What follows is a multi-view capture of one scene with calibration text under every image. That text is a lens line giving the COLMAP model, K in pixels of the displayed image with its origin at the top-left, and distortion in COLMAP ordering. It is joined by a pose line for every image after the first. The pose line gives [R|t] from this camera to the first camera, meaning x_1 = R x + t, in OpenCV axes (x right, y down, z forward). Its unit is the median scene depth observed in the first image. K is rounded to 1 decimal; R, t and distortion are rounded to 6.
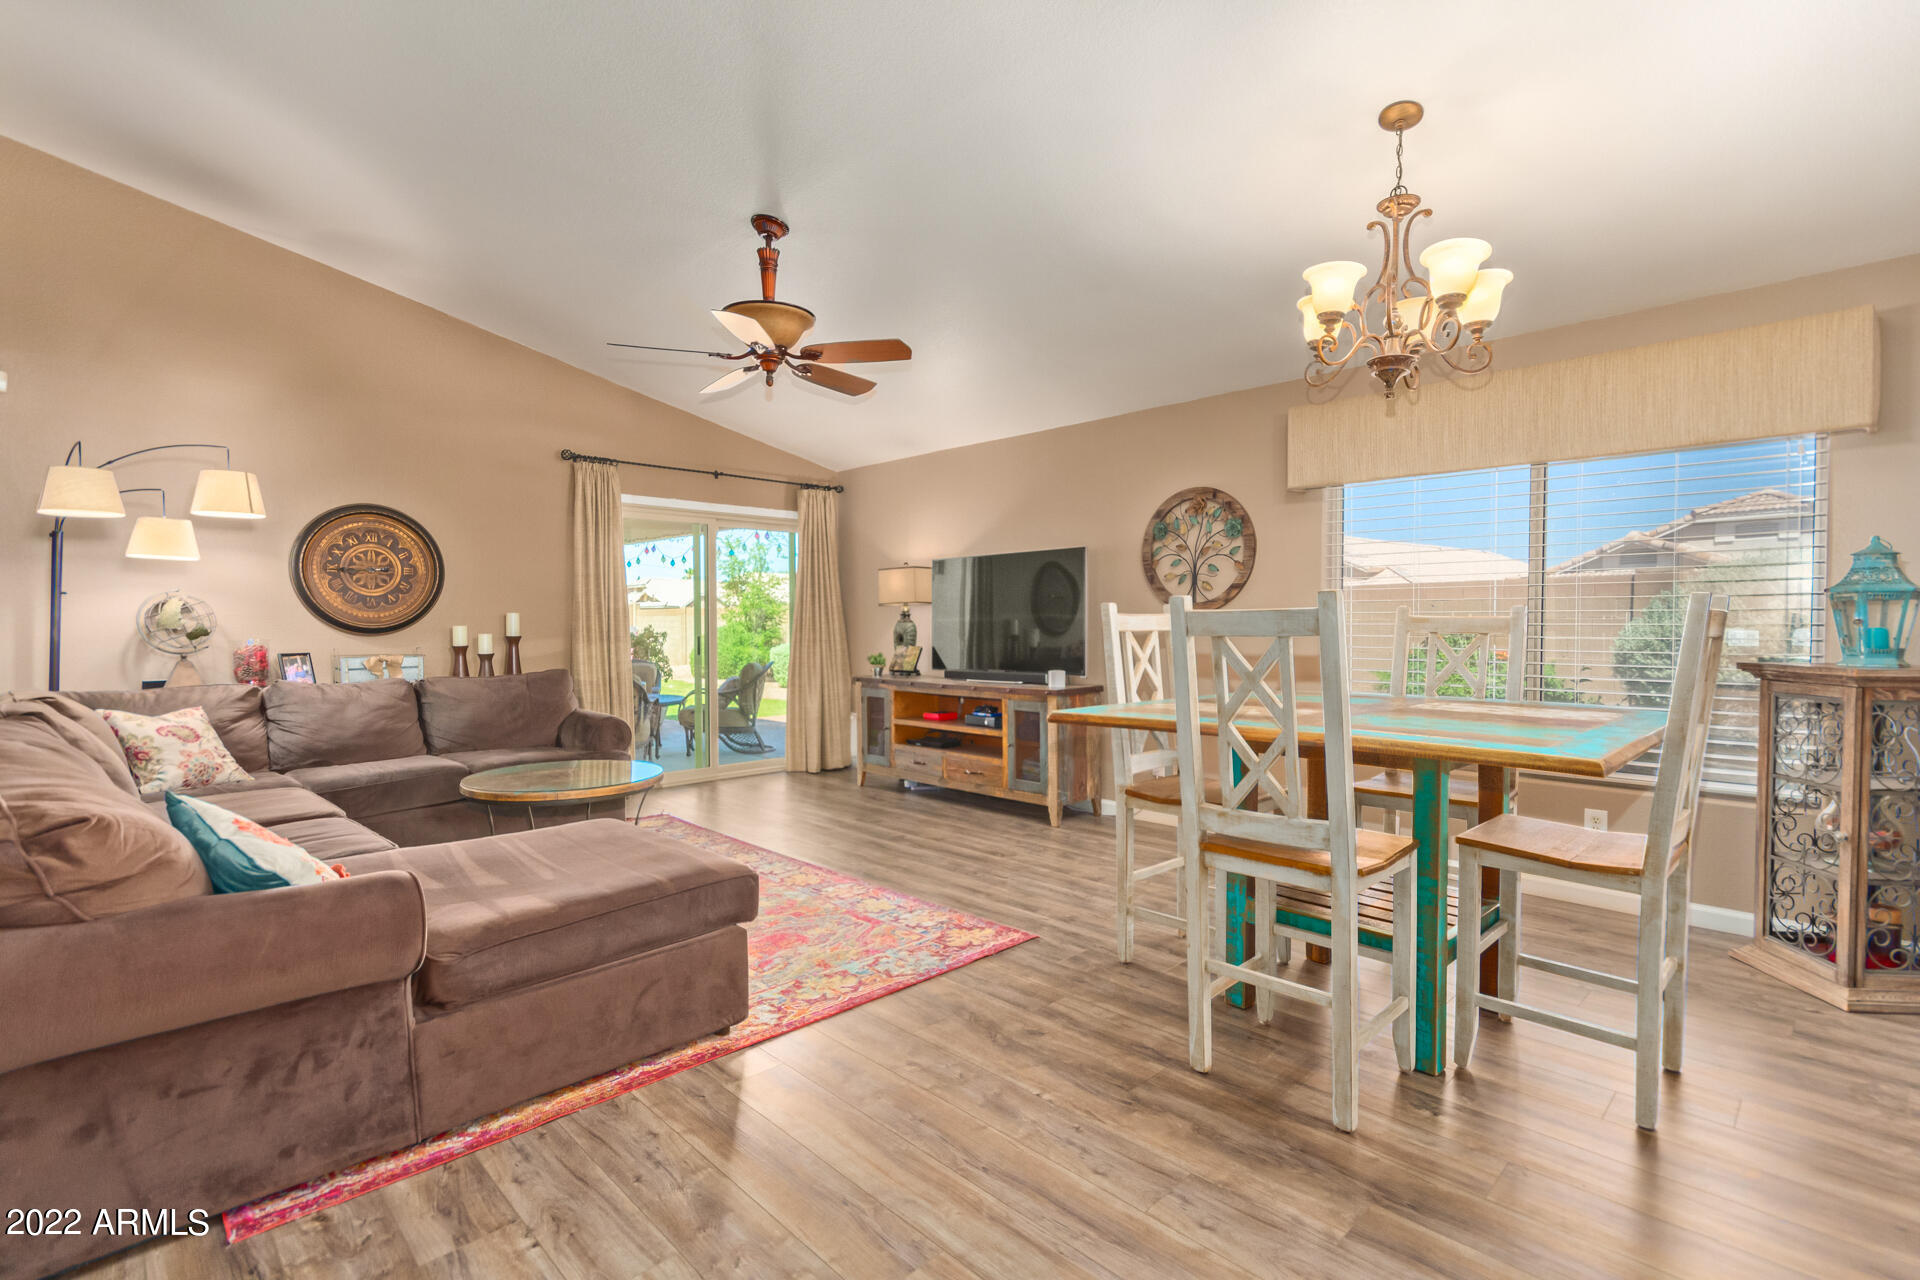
lens RADIAL K [[875.2, 0, 960.0], [0, 875.2, 640.0], [0, 0, 1]] dist [0.000877, -0.000123]
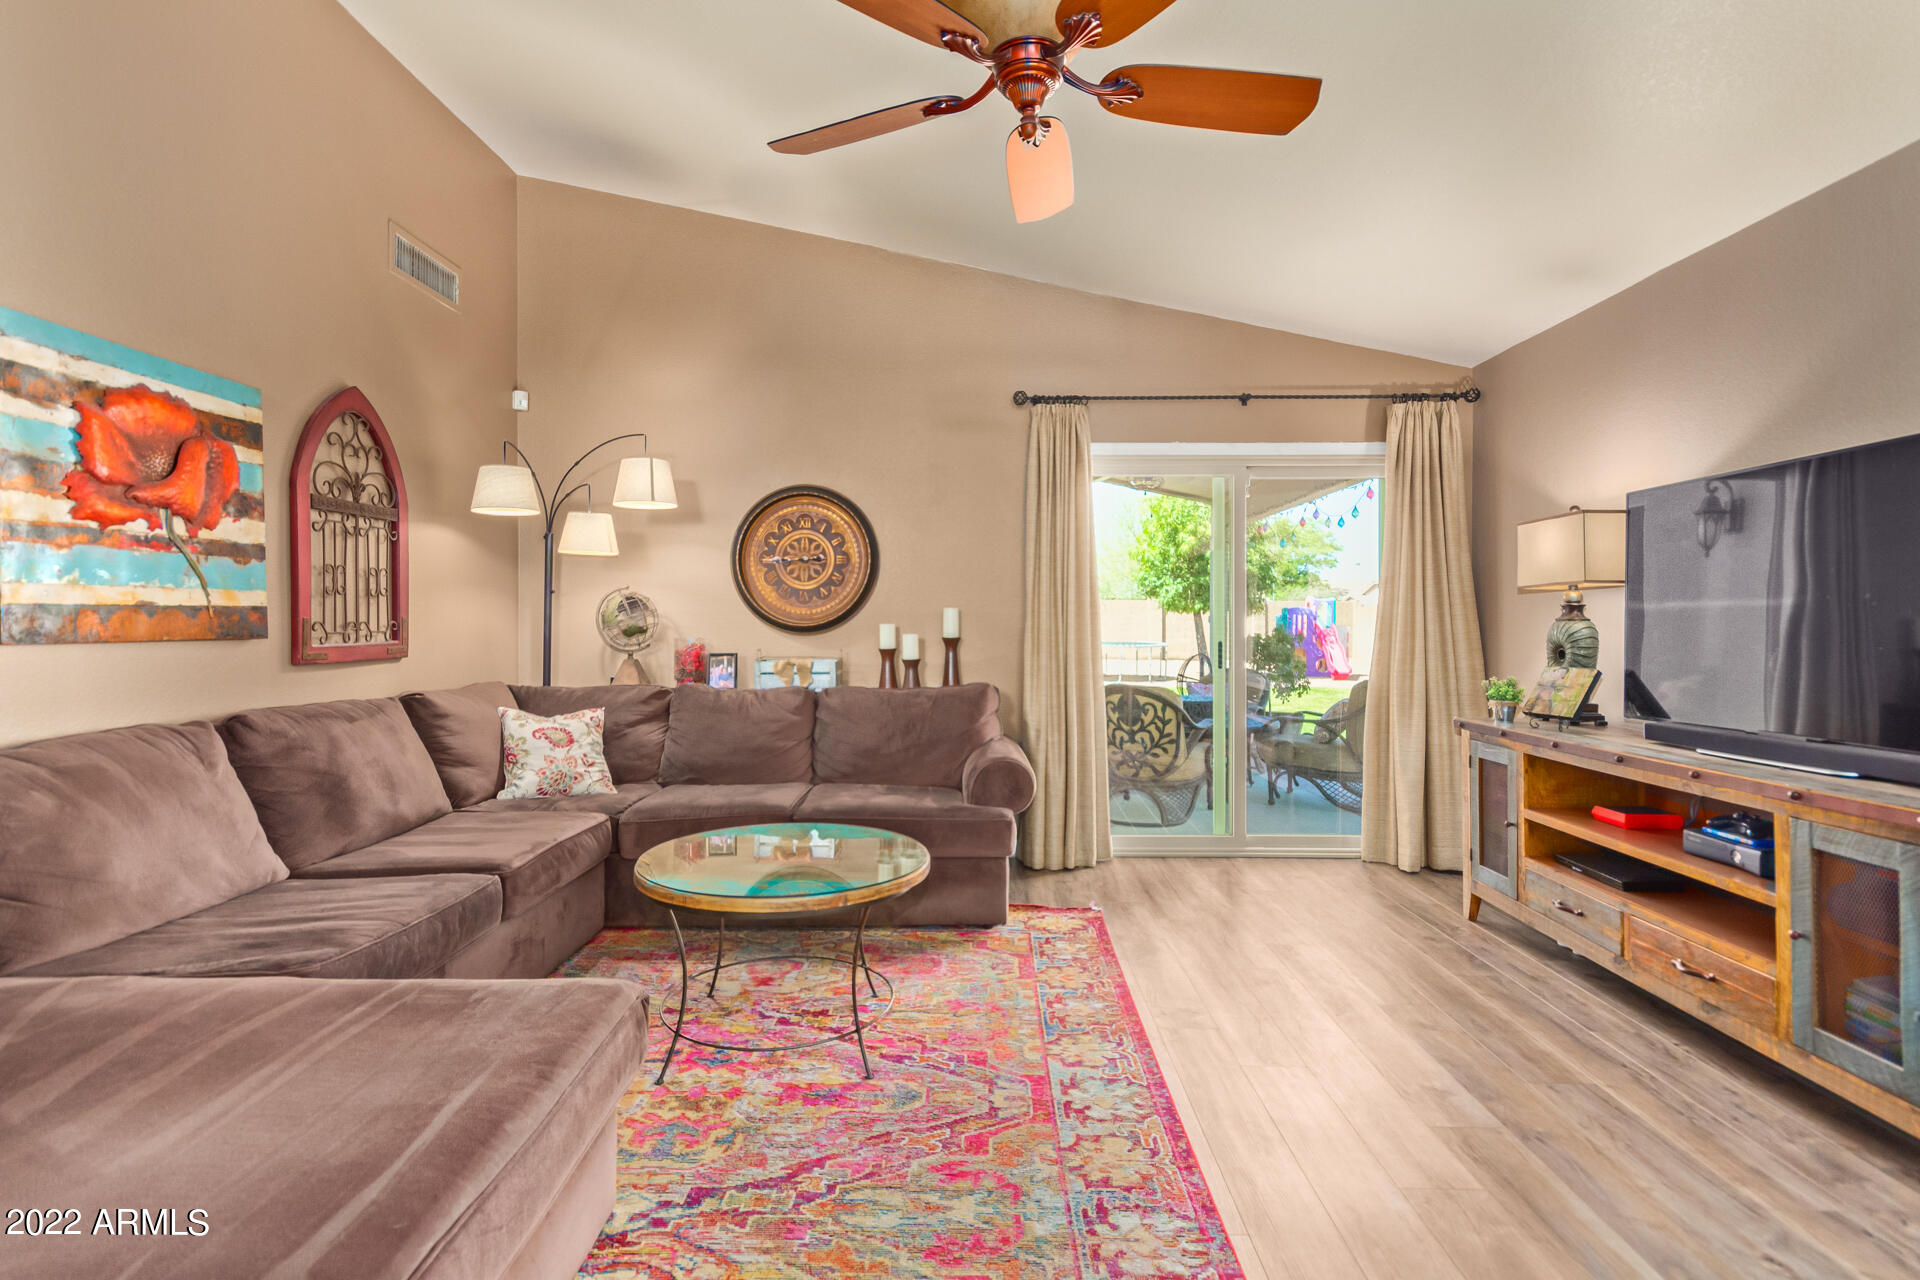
lens RADIAL K [[921.9, 0, 963.2], [0, 921.9, 629.2], [0, 0, 1]] dist [0.003948, 0.000577]
pose [[0.702476, 0.008234, -0.711660, 0.094040], [-0.016829, 0.999846, -0.005043, -0.008577], [0.711508, 0.015520, 0.702506, 0.462341]]
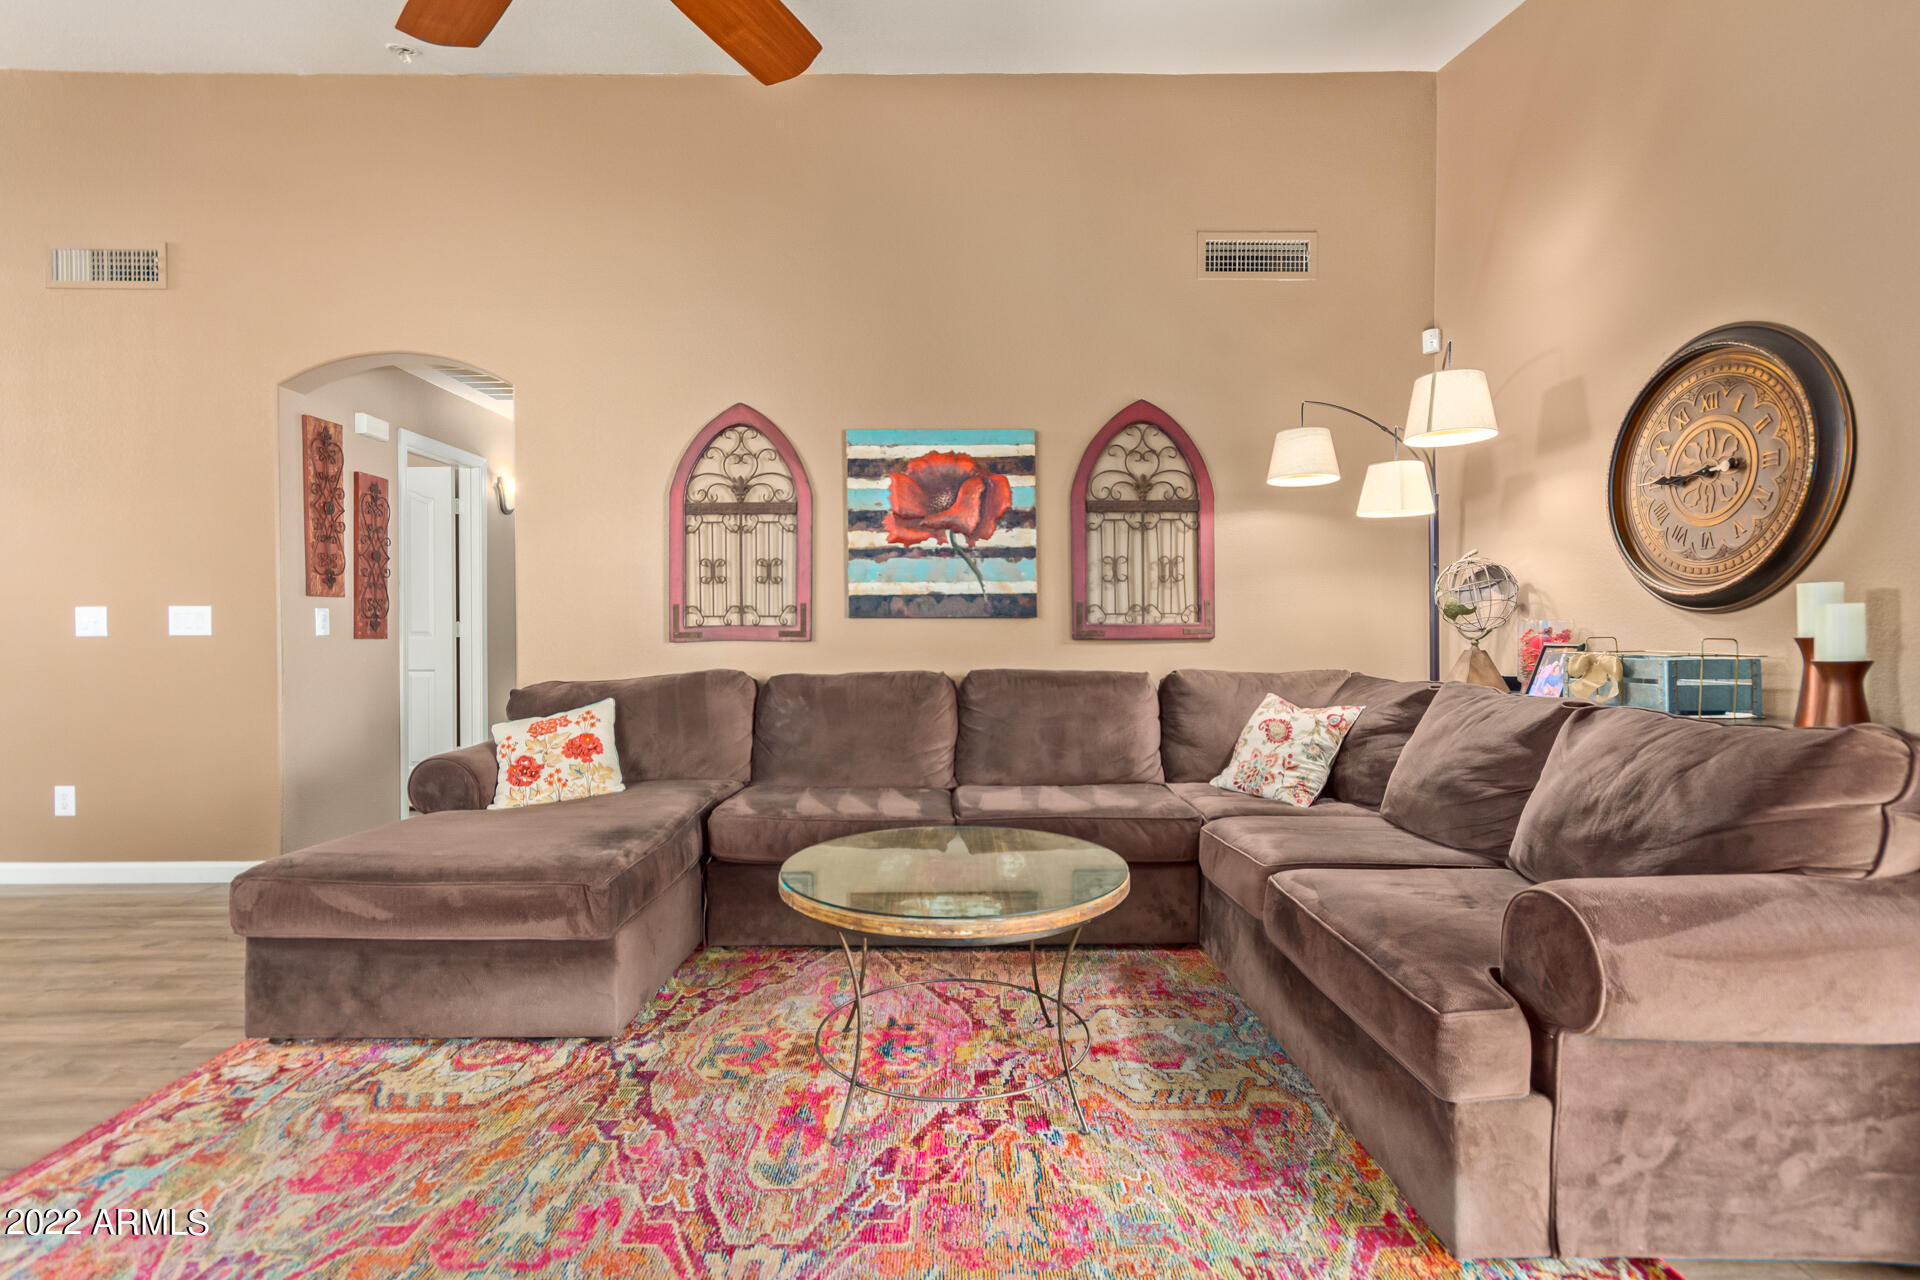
lens RADIAL K [[911.6, 0, 938.7], [0, 911.6, 637.1], [0, 0, 1]] dist [0.004176, 0.001145]
pose [[-0.701802, 0.000348, -0.712372, -0.037753], [-0.015101, 0.999768, 0.015366, 0.007739], [0.712212, 0.021541, -0.701634, 1.039591]]
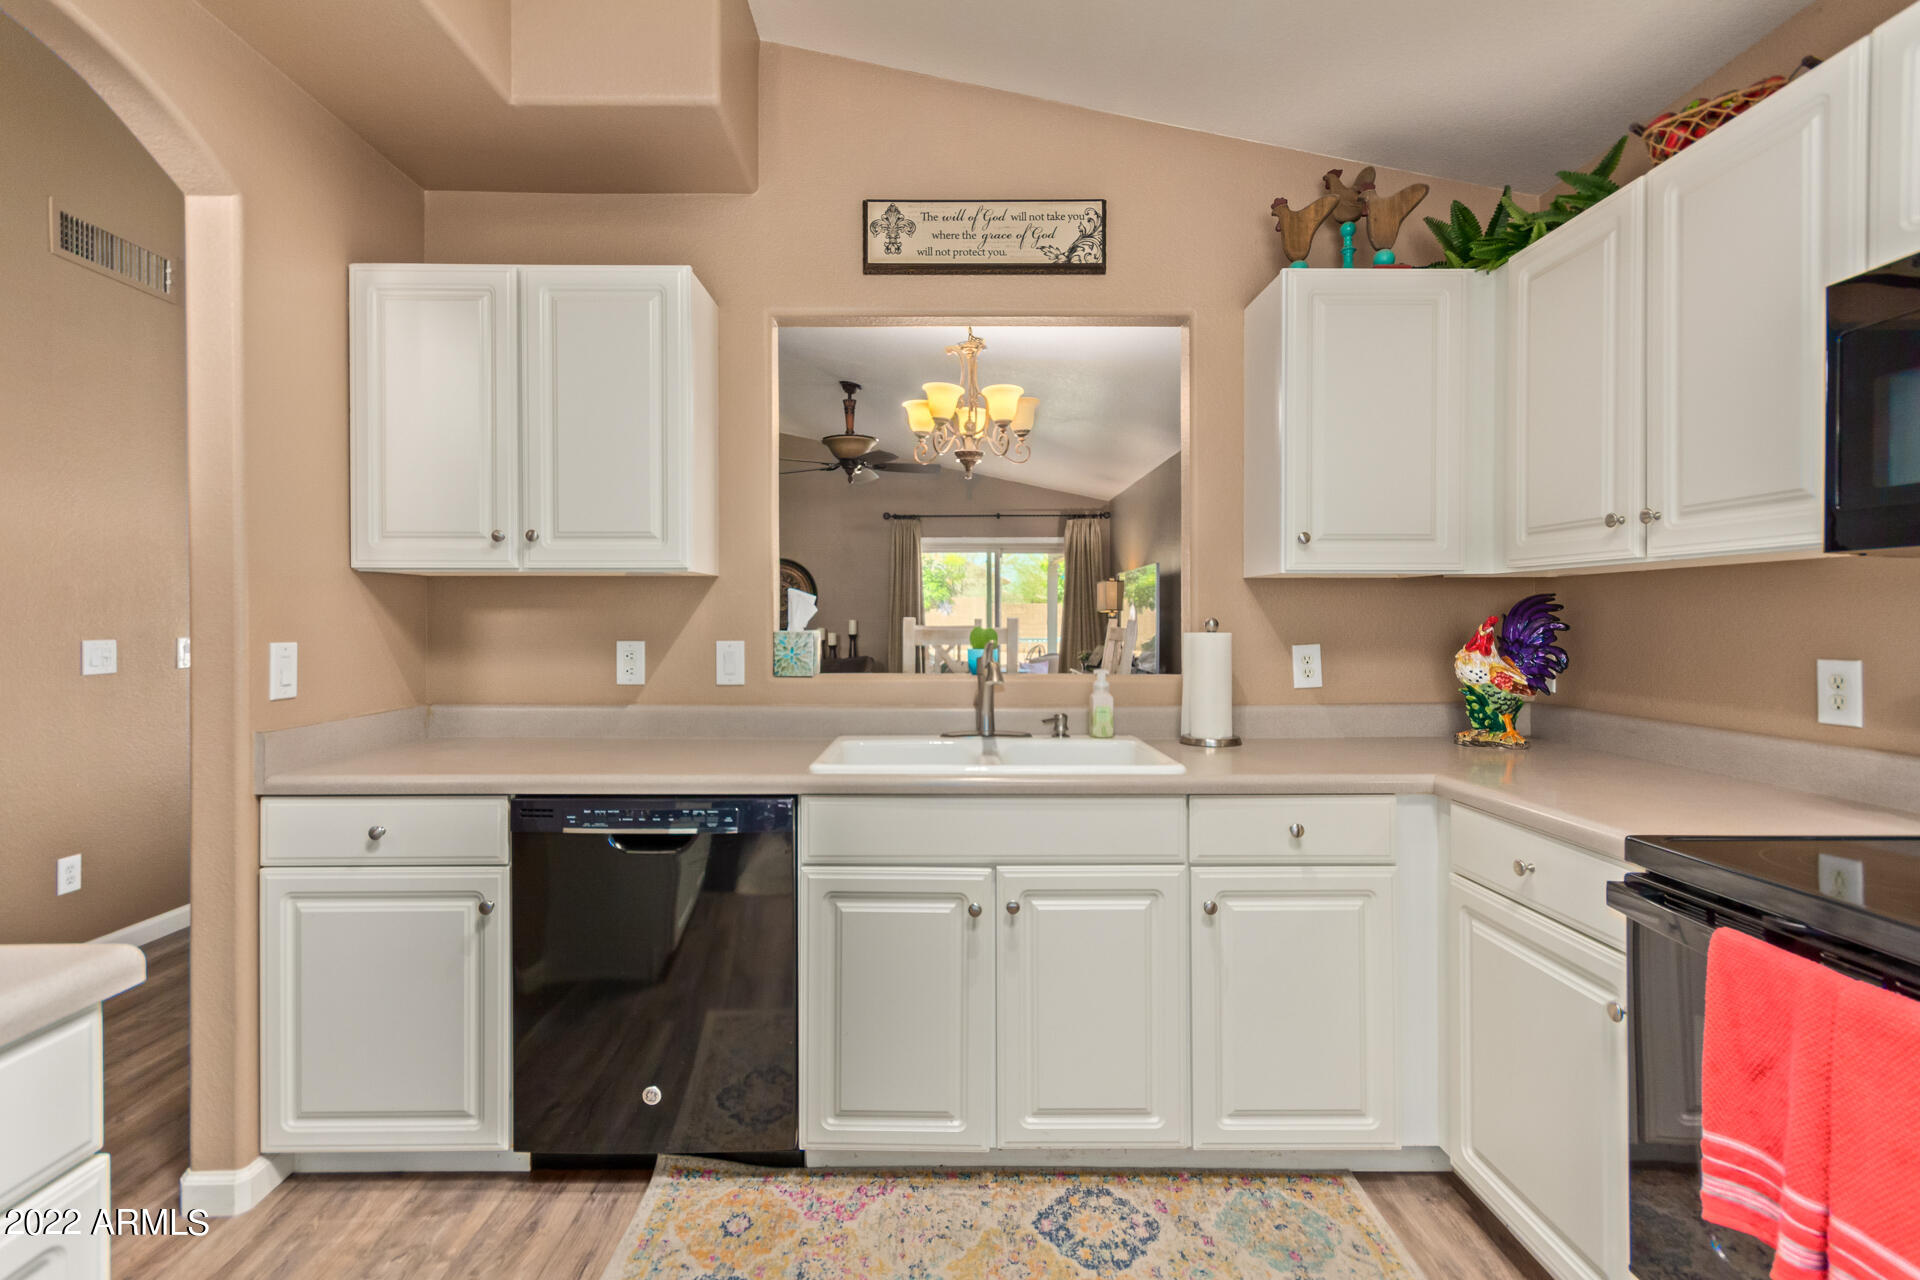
lens RADIAL K [[895.6, 0, 958.6], [0, 895.6, 620.9], [0, 0, 1]] dist [0.004800, -0.000341]
pose [[0.724857, -0.001448, -0.688898, 0.815039], [-0.012467, 0.999806, -0.015219, -0.007297], [0.688787, 0.019620, 0.724699, -0.052129]]
